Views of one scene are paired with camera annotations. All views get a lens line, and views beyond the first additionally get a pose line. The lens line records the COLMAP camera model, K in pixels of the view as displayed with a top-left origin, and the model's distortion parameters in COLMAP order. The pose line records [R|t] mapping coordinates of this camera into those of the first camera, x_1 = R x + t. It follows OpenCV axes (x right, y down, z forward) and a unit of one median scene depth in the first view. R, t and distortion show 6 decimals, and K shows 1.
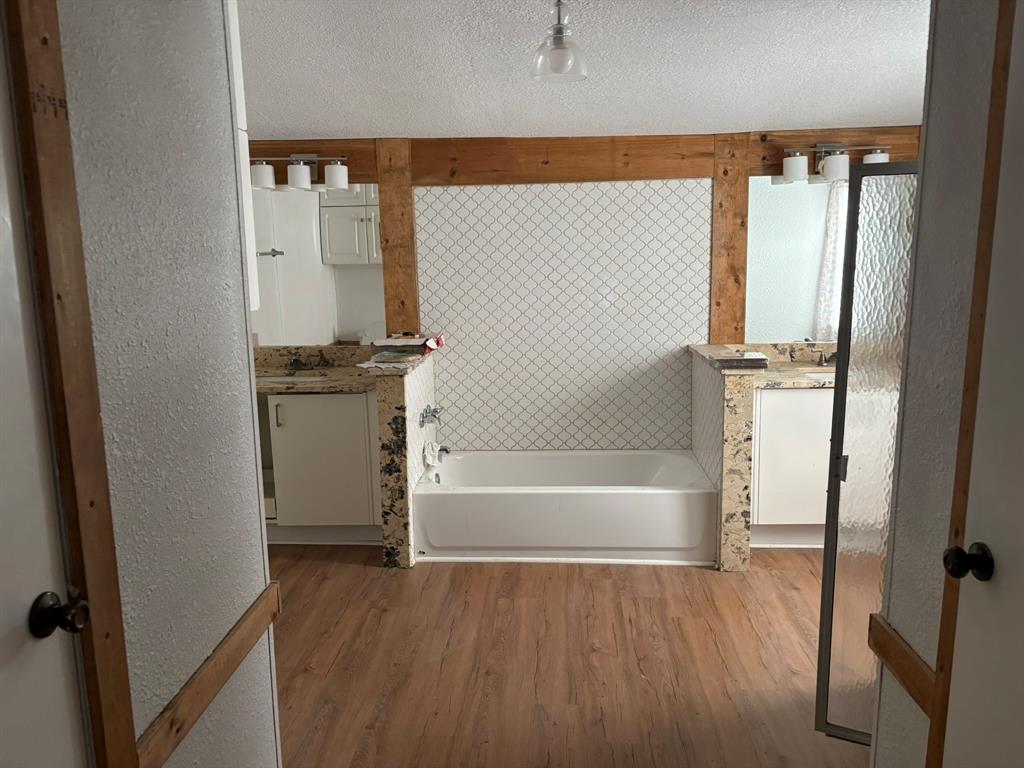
lens RADIAL K [[772.2, 0, 512.5], [0, 772.2, 386.0], [0, 0, 1]] dist [0.041568, -0.044517]
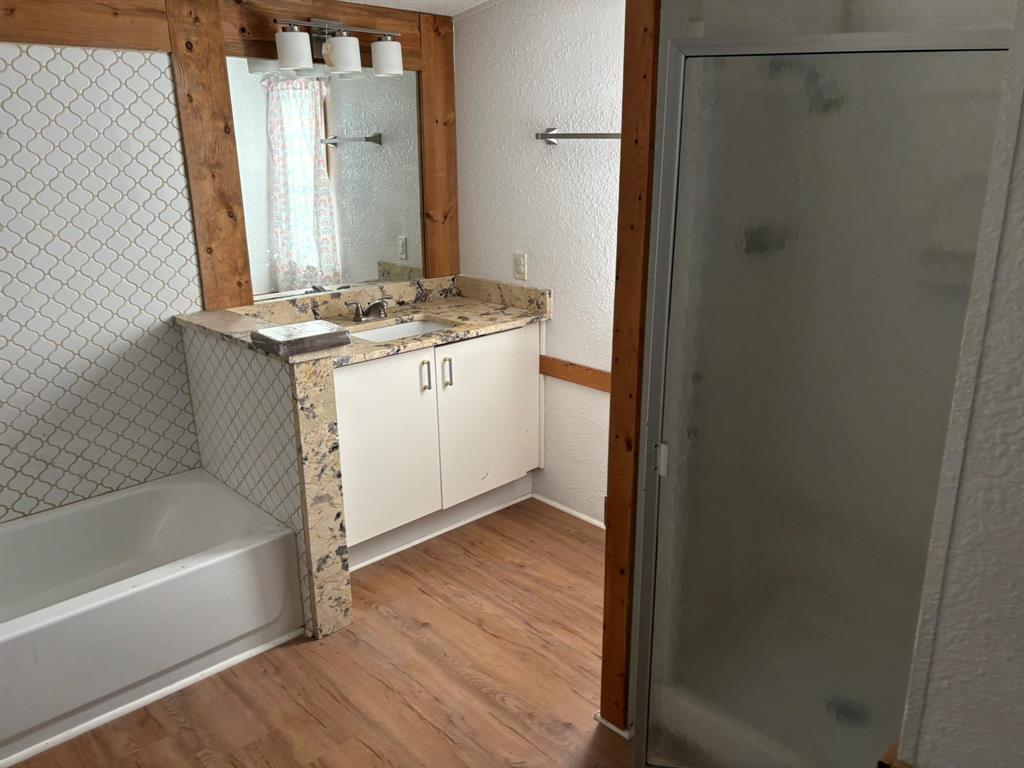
lens RADIAL K [[772.2, 0, 514.0], [0, 772.2, 376.7], [0, 0, 1]] dist [0.041568, -0.044517]
pose [[0.680009, -0.192517, 0.707478, -0.053752], [0.130081, 0.981283, 0.141993, -0.061240], [-0.721572, -0.004527, 0.692324, 0.351621]]
